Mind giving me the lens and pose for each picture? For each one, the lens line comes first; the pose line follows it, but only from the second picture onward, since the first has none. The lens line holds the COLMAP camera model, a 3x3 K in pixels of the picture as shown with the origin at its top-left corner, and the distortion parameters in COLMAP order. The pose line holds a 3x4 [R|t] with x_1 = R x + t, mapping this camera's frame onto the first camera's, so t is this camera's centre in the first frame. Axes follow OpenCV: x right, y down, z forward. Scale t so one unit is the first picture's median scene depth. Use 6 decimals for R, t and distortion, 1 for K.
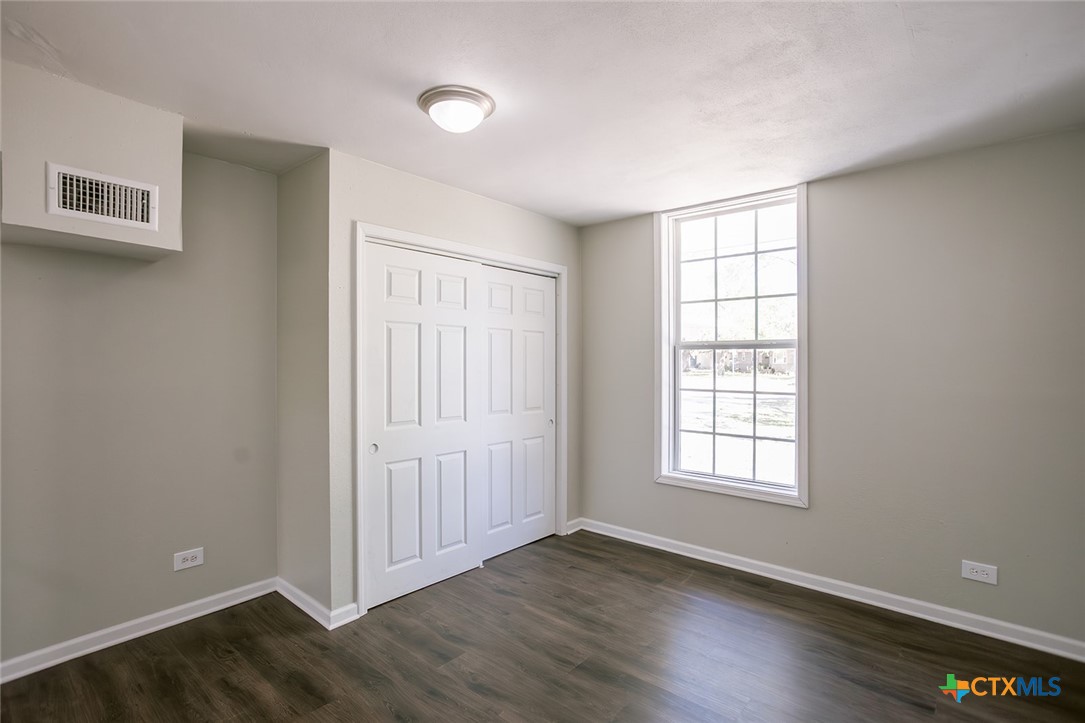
lens RADIAL K [[512.1, 0, 532.4], [0, 512.1, 359.9], [0, 0, 1]] dist [-0.059037, 0.029278]
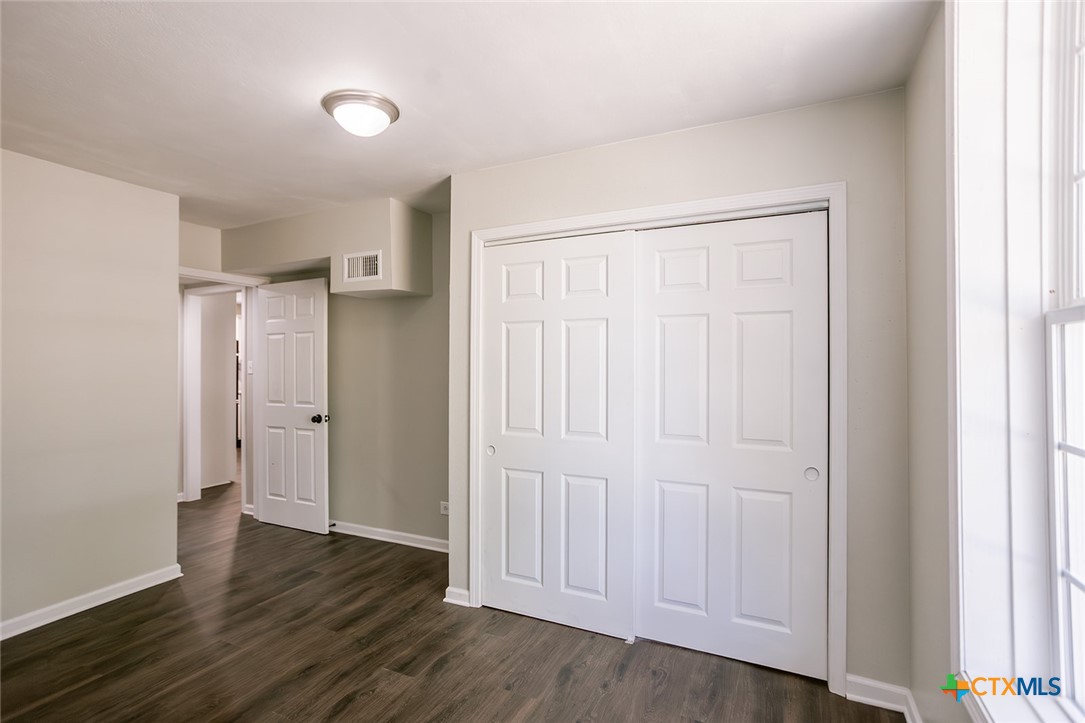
lens RADIAL K [[512.1, 0, 532.4], [0, 512.1, 359.9], [0, 0, 1]] dist [-0.059037, 0.029278]
pose [[0.268557, -0.013834, -0.963165, 0.651996], [0.002255, 0.999903, -0.013733, 0.009606], [0.963261, 0.001516, 0.268562, 0.765089]]
